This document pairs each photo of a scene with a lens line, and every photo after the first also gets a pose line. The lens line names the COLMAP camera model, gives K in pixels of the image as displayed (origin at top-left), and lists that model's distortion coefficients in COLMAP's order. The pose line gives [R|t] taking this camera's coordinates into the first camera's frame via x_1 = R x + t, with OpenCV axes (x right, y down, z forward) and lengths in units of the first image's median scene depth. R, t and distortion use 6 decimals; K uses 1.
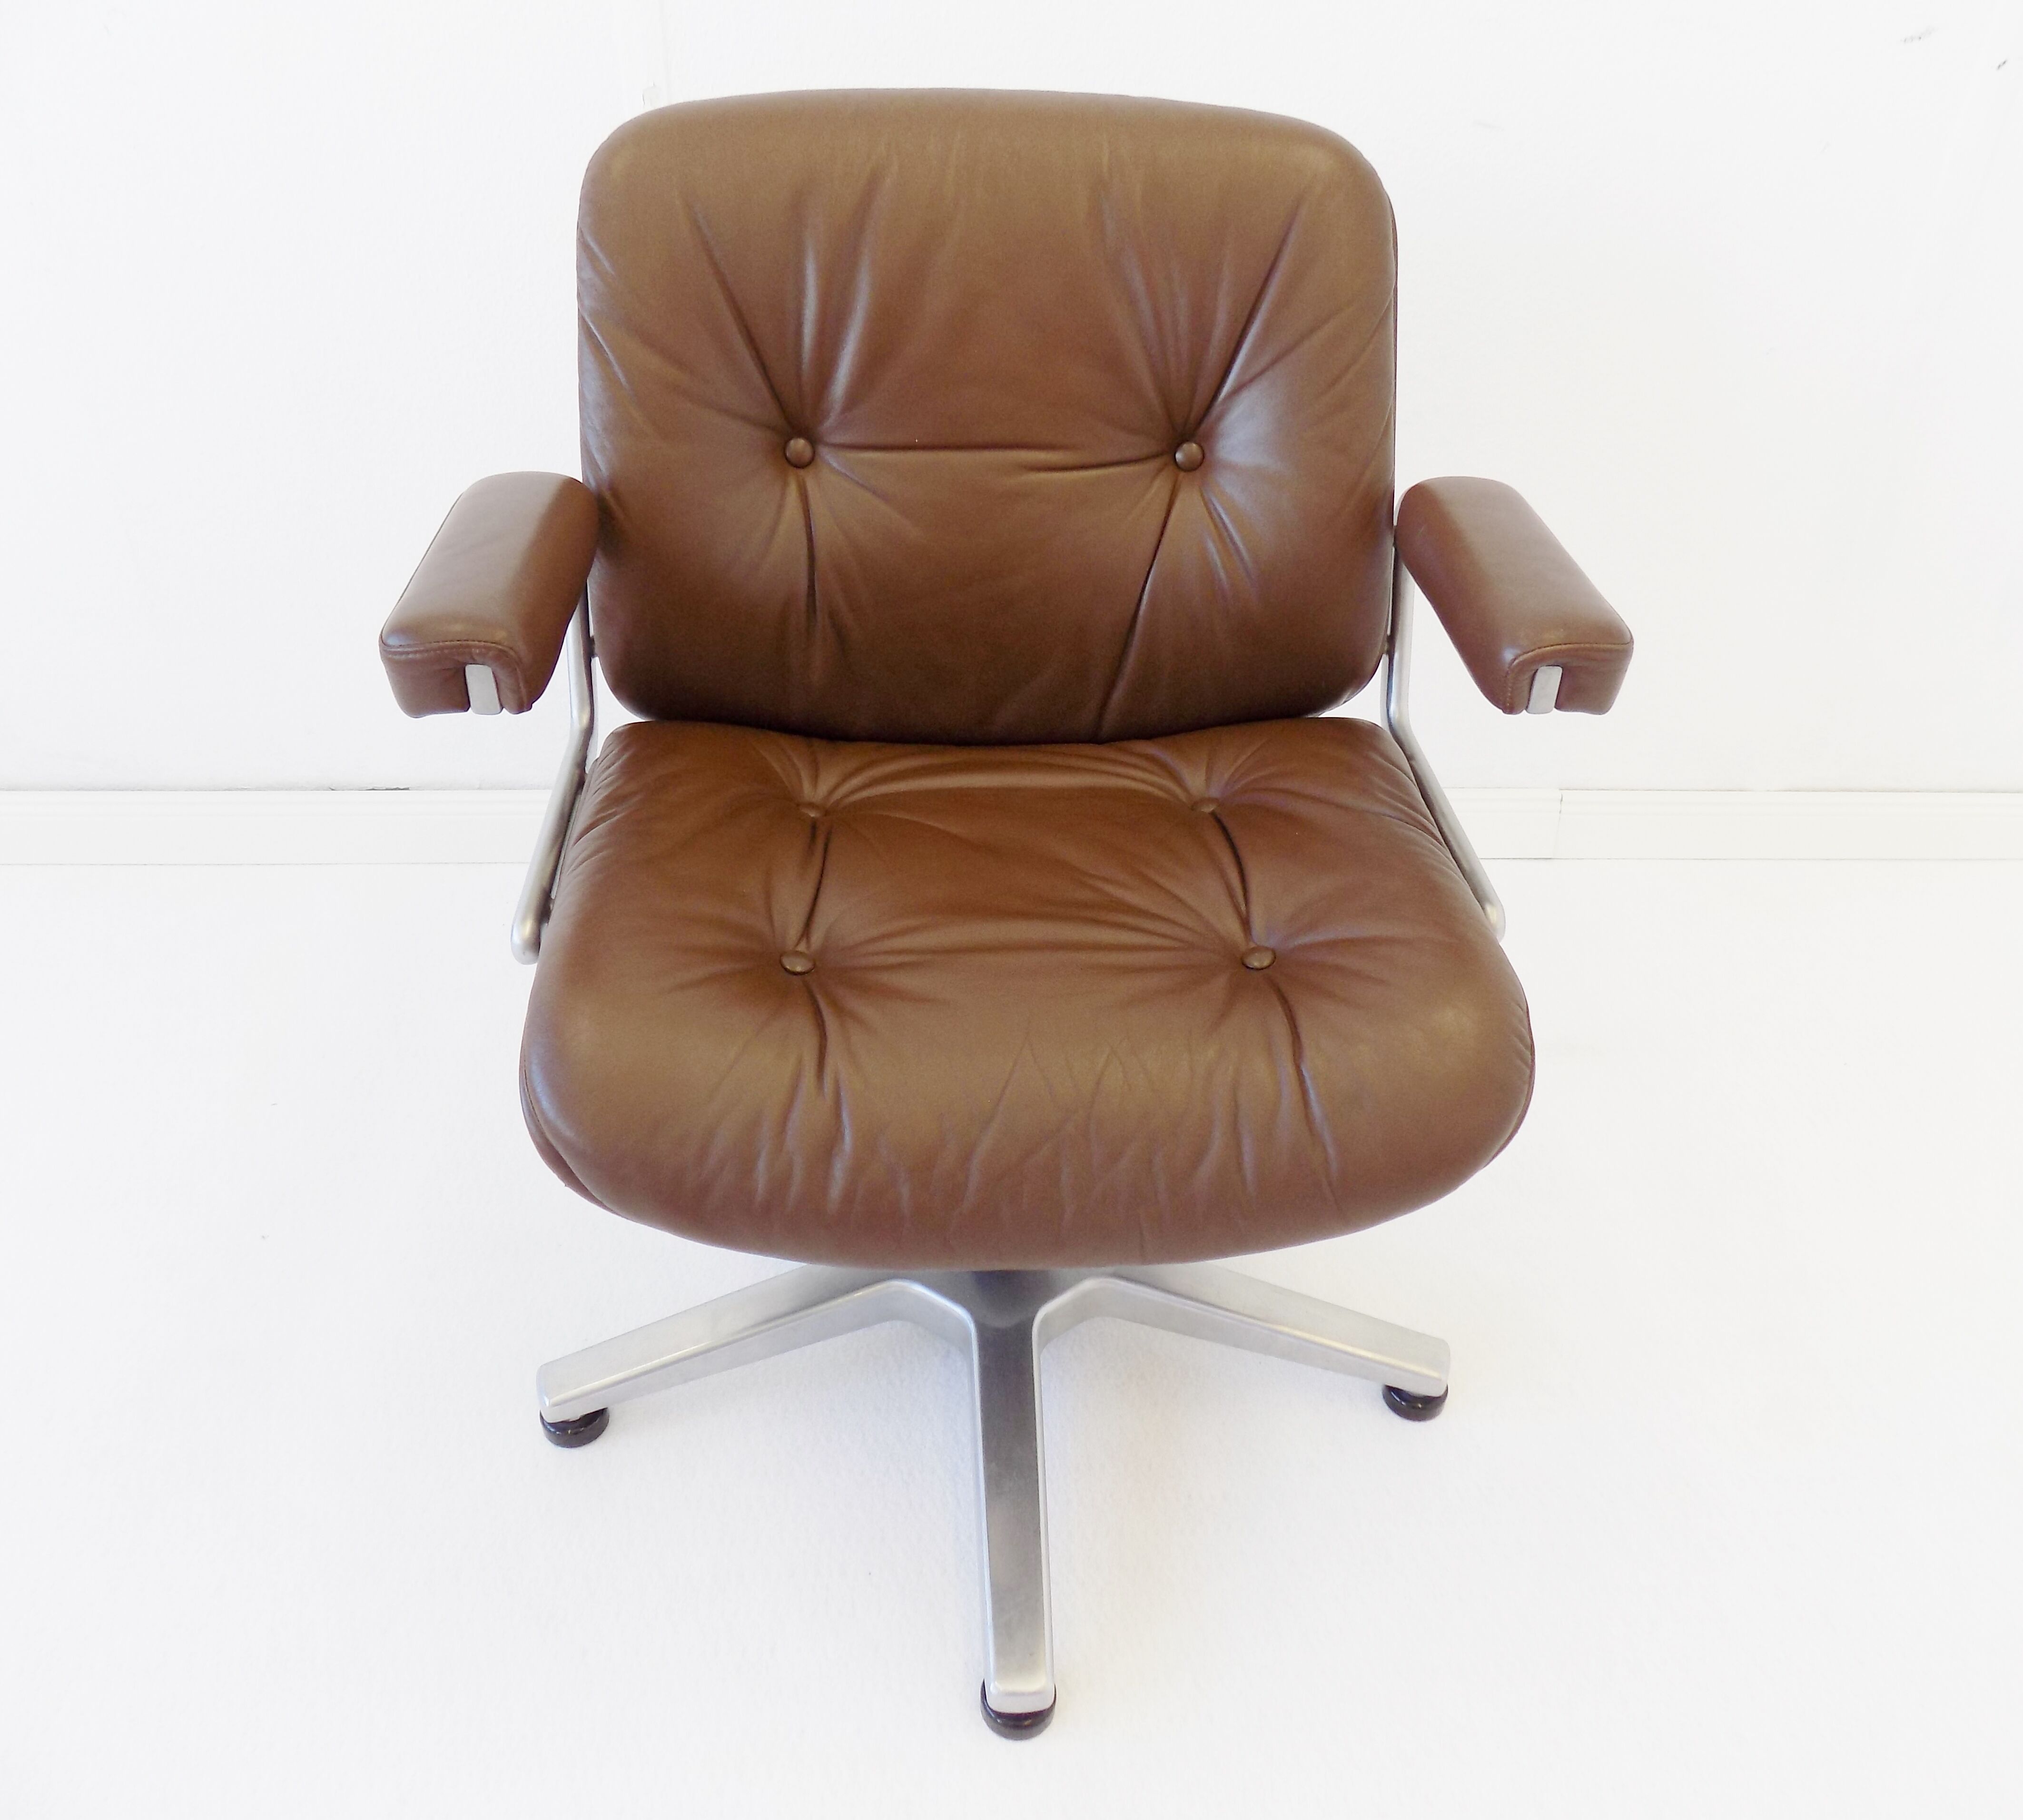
lens RADIAL K [[1511.8, 0, 1032.8], [0, 1511.8, 875.8], [0, 0, 1]] dist [-0.070568, 0.060419]
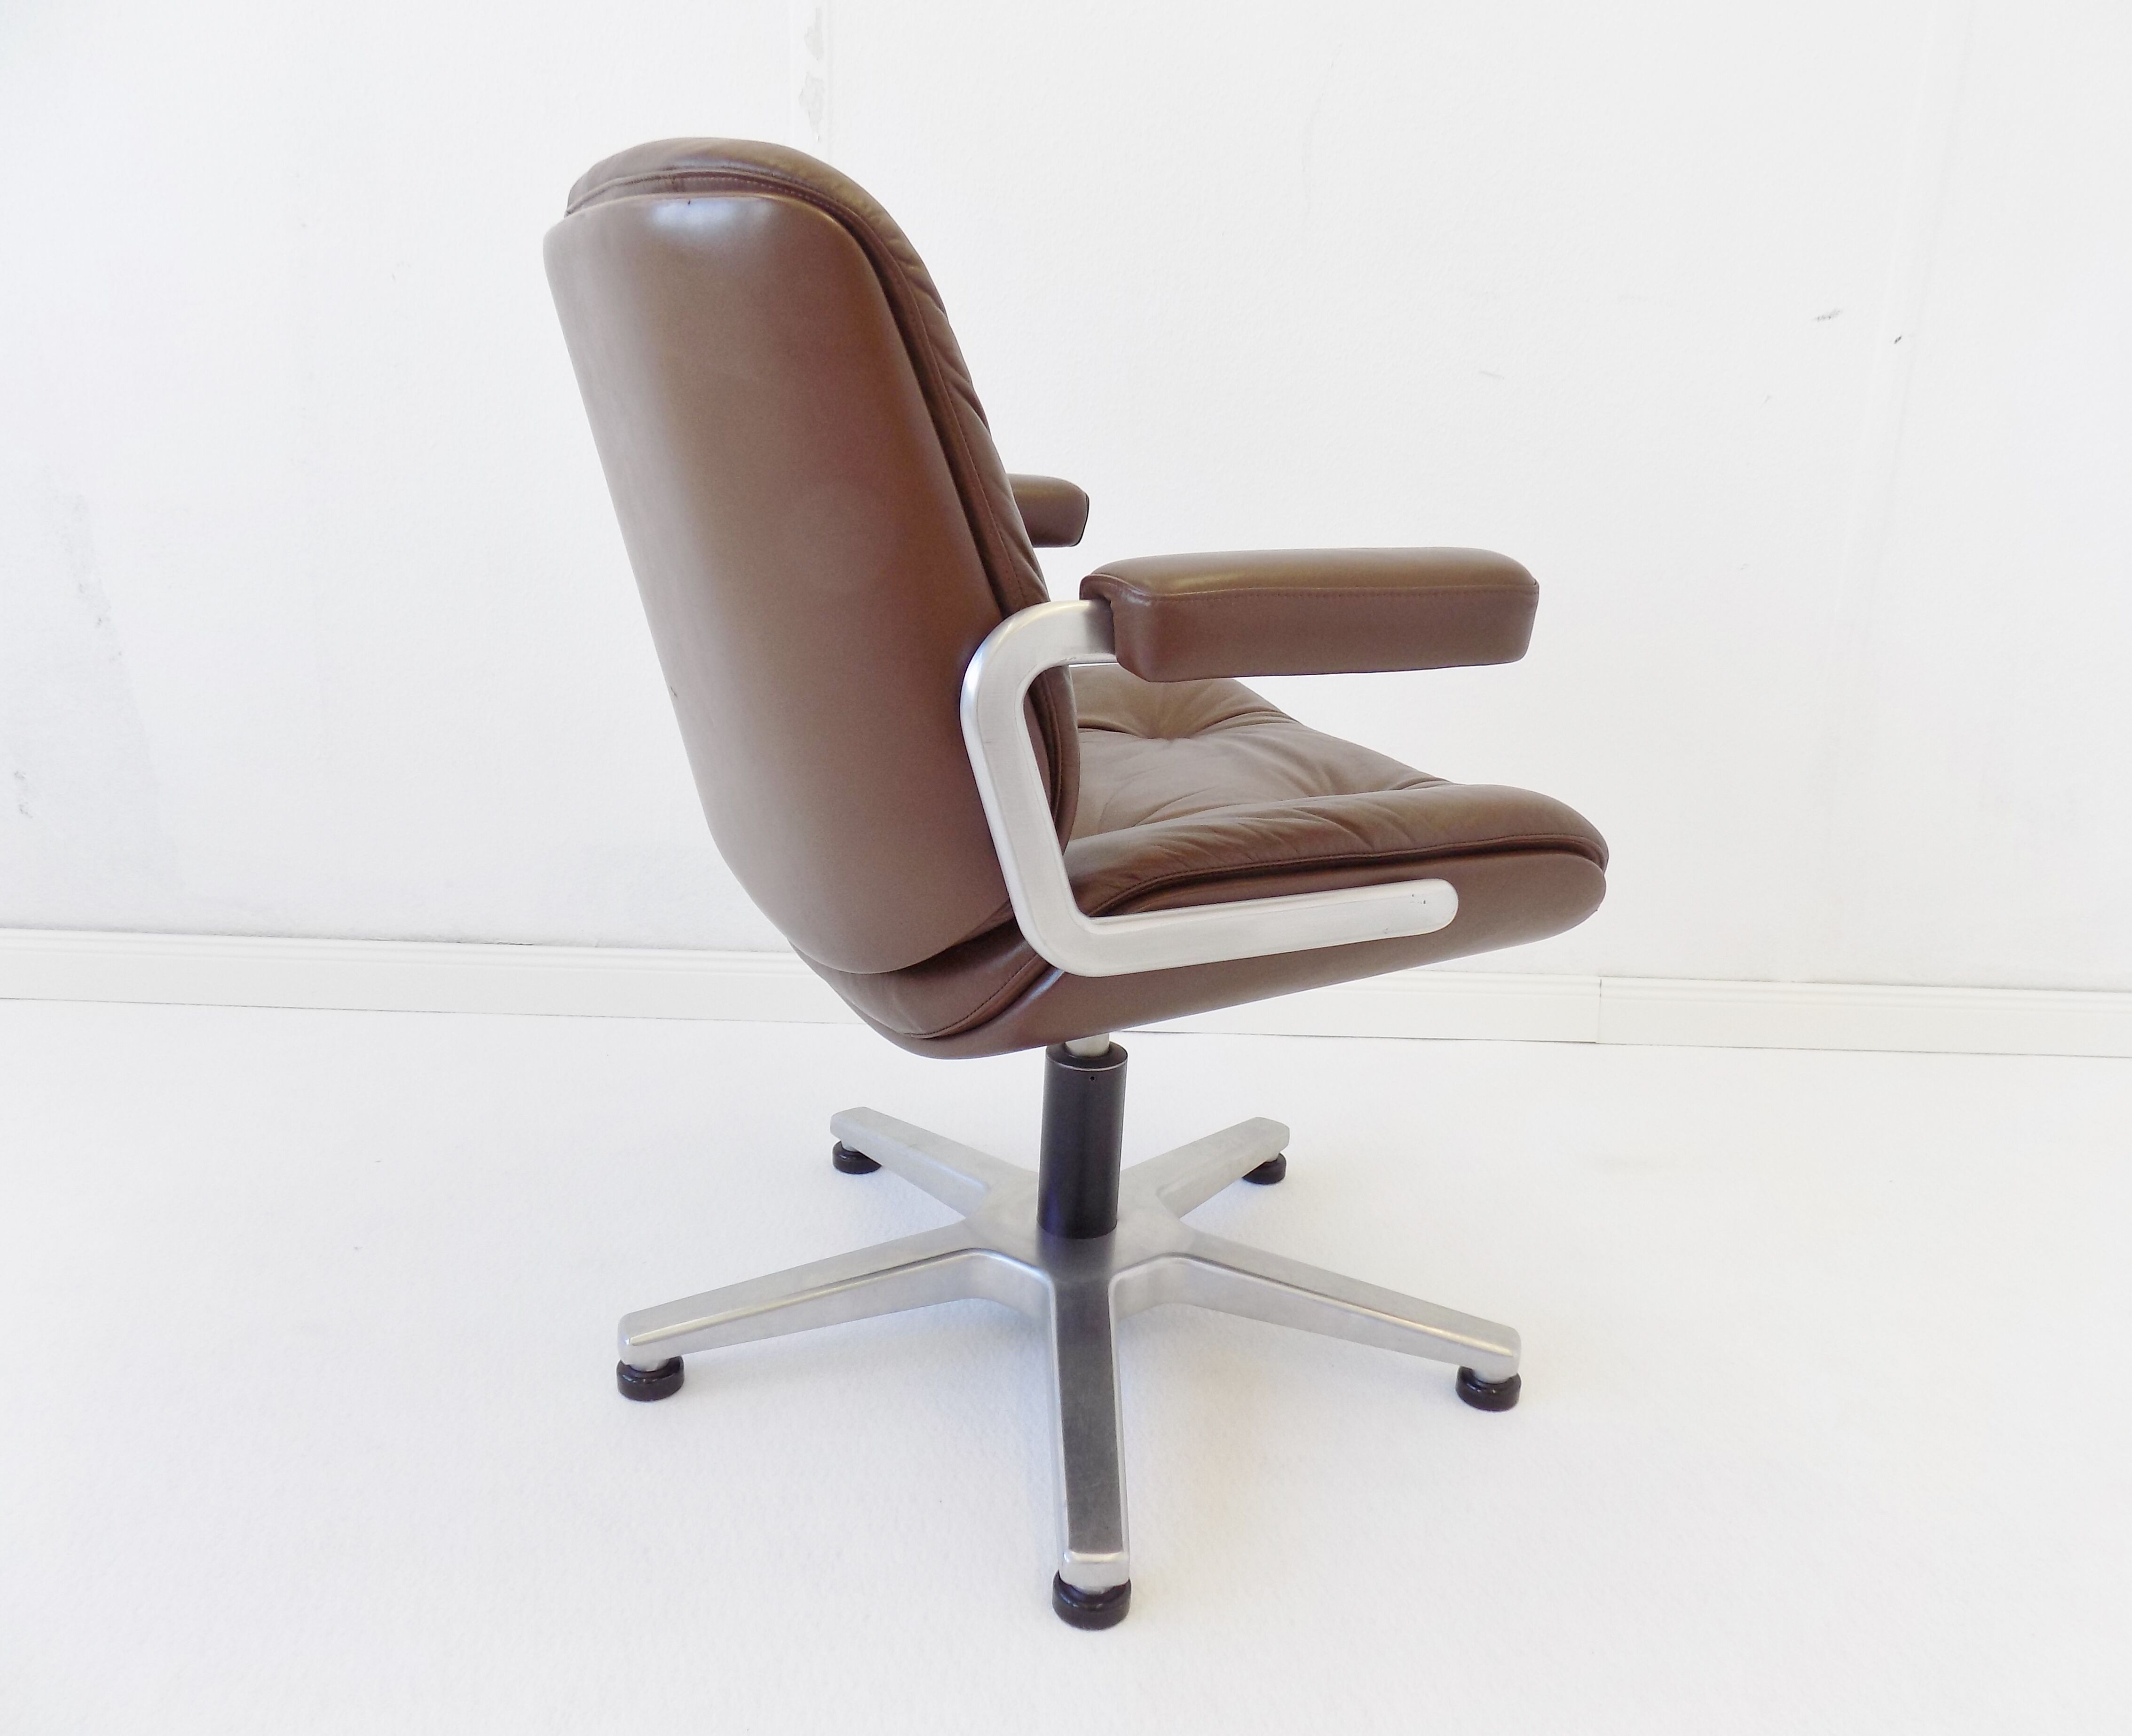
lens RADIAL K [[1471.4, 0, 1096.3], [0, 1471.4, 897.6], [0, 0, 1]] dist [-0.074471, 0.071328]
pose [[0.999808, 0.019233, -0.003836, -0.010453], [-0.019511, 0.955725, -0.293613, 0.351195], [-0.001981, 0.293632, 0.955917, -0.029427]]
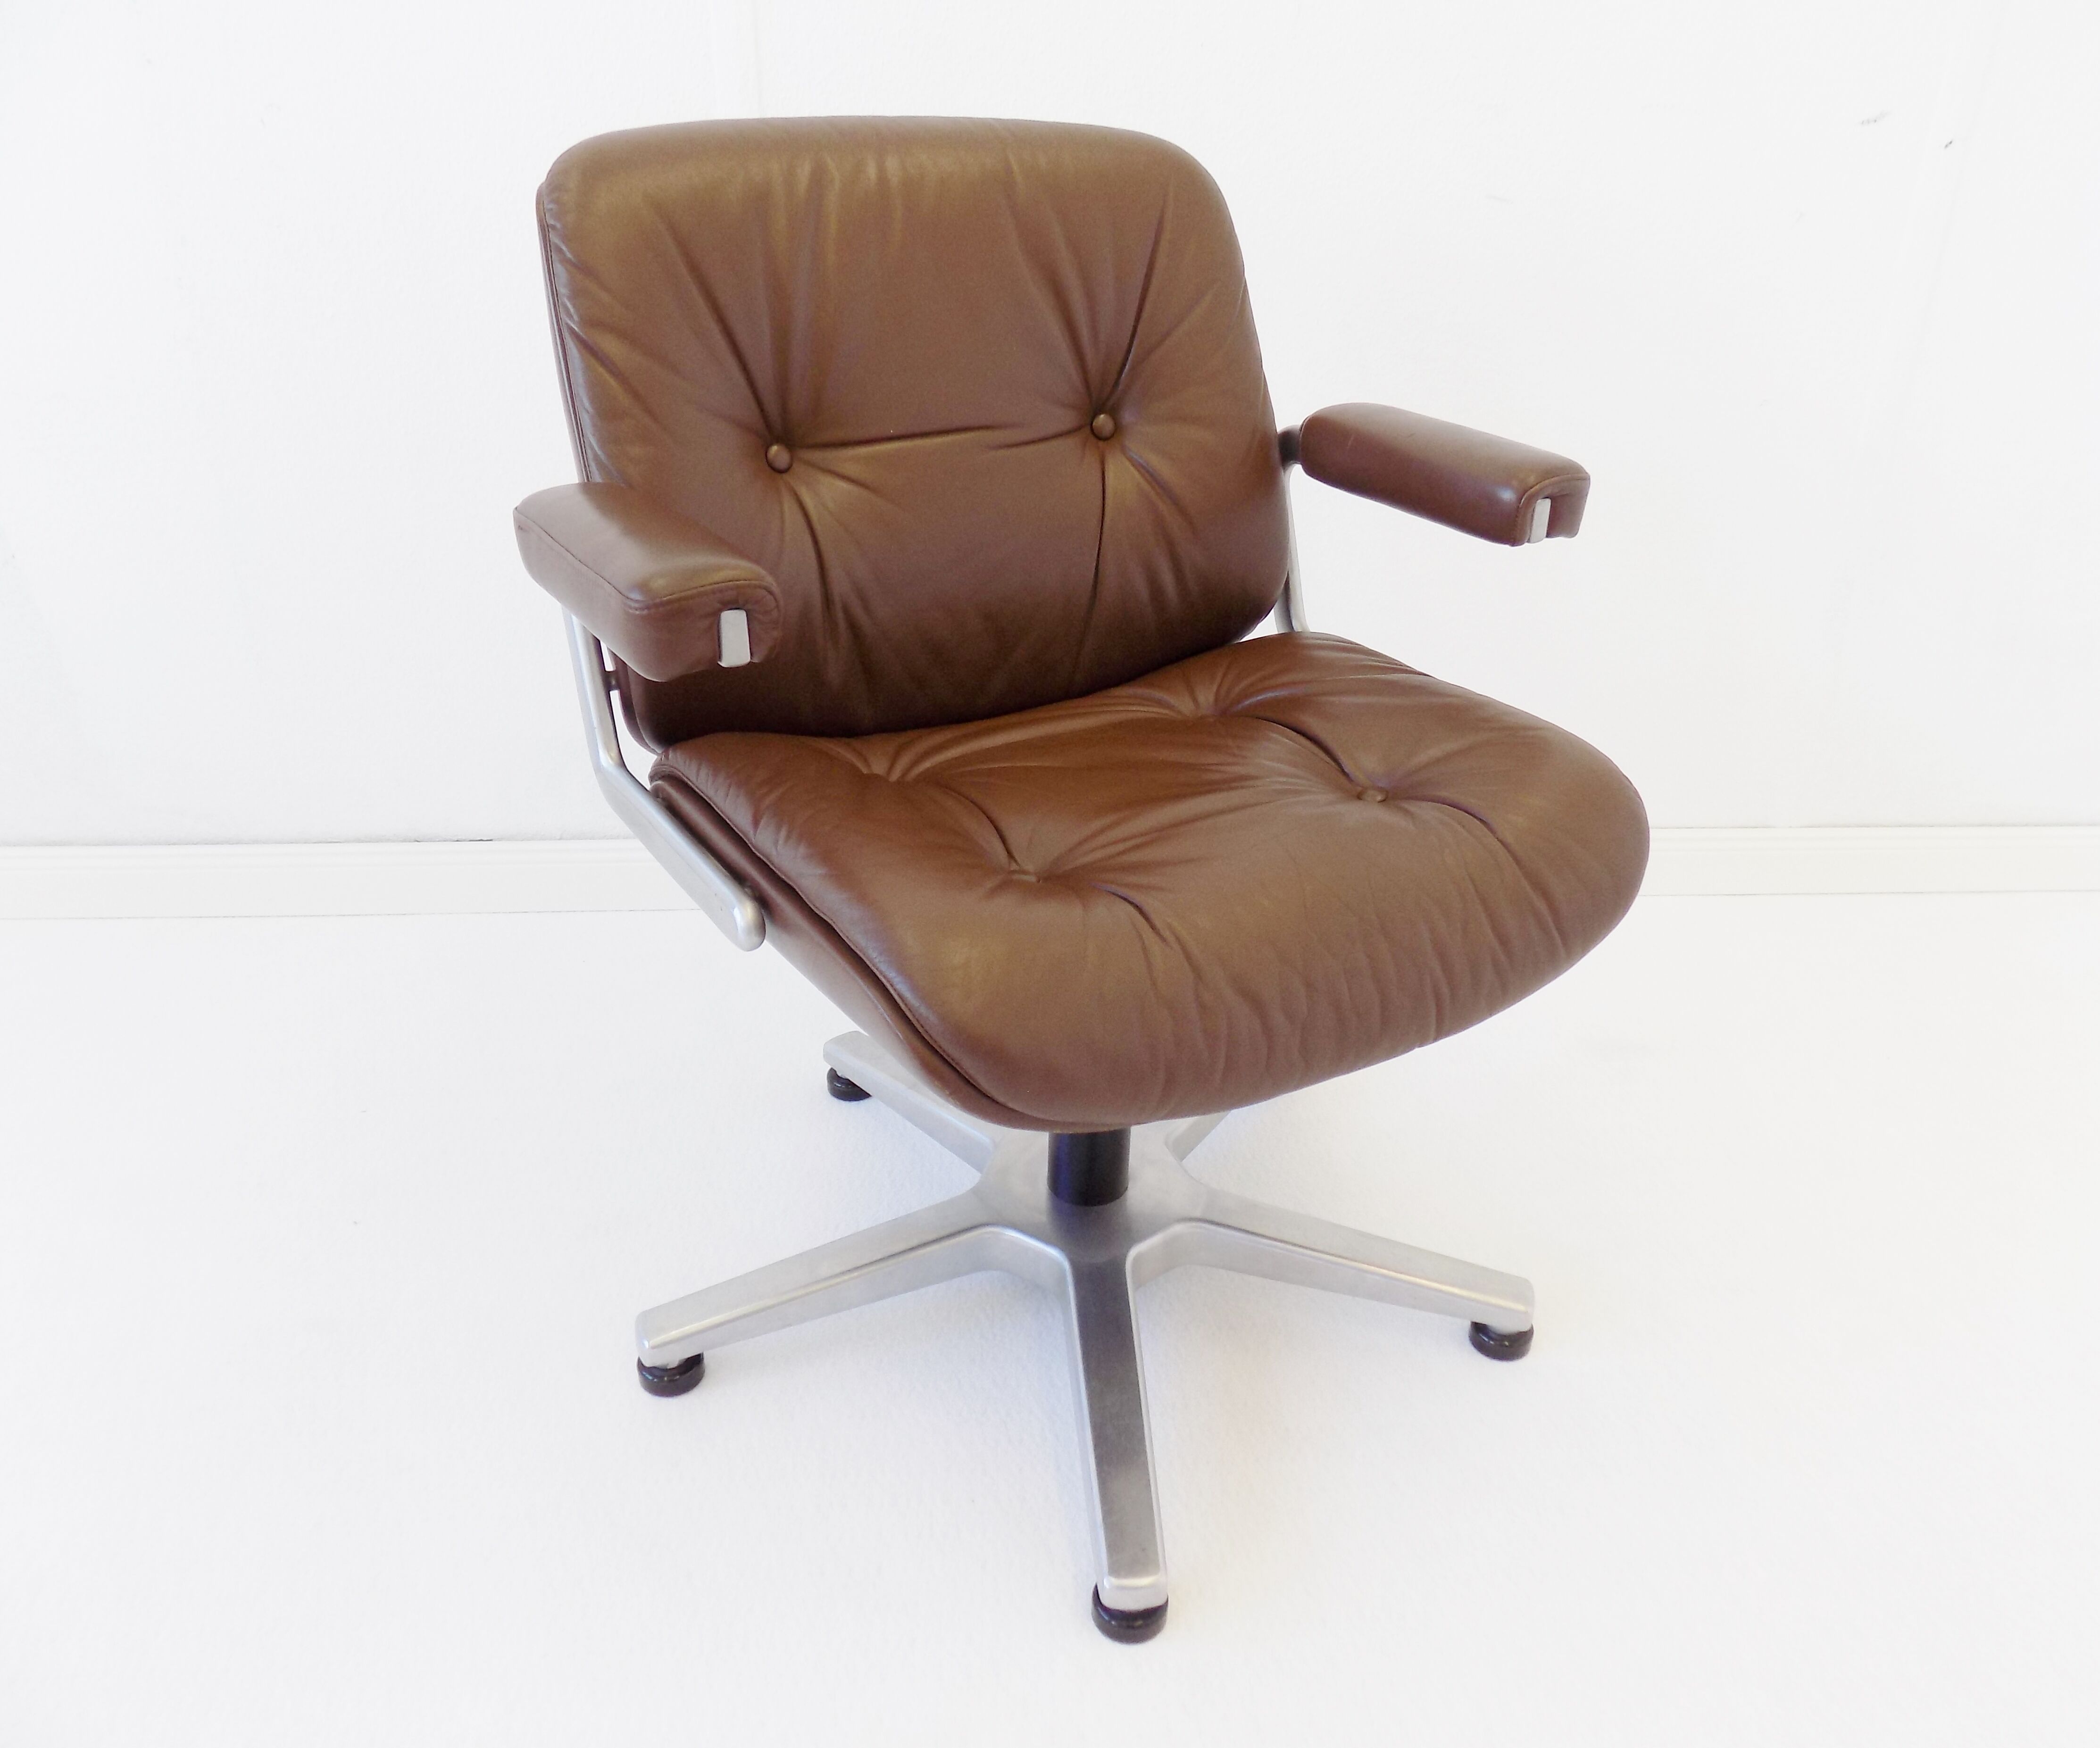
lens RADIAL K [[1486.7, 0, 1075.3], [0, 1486.7, 874.3], [0, 0, 1]] dist [-0.069131, 0.061400]
pose [[0.999766, -0.016337, 0.014191, -0.045809], [0.018002, 0.991811, -0.126441, 0.170118], [-0.012009, 0.126666, 0.991873, -0.027730]]
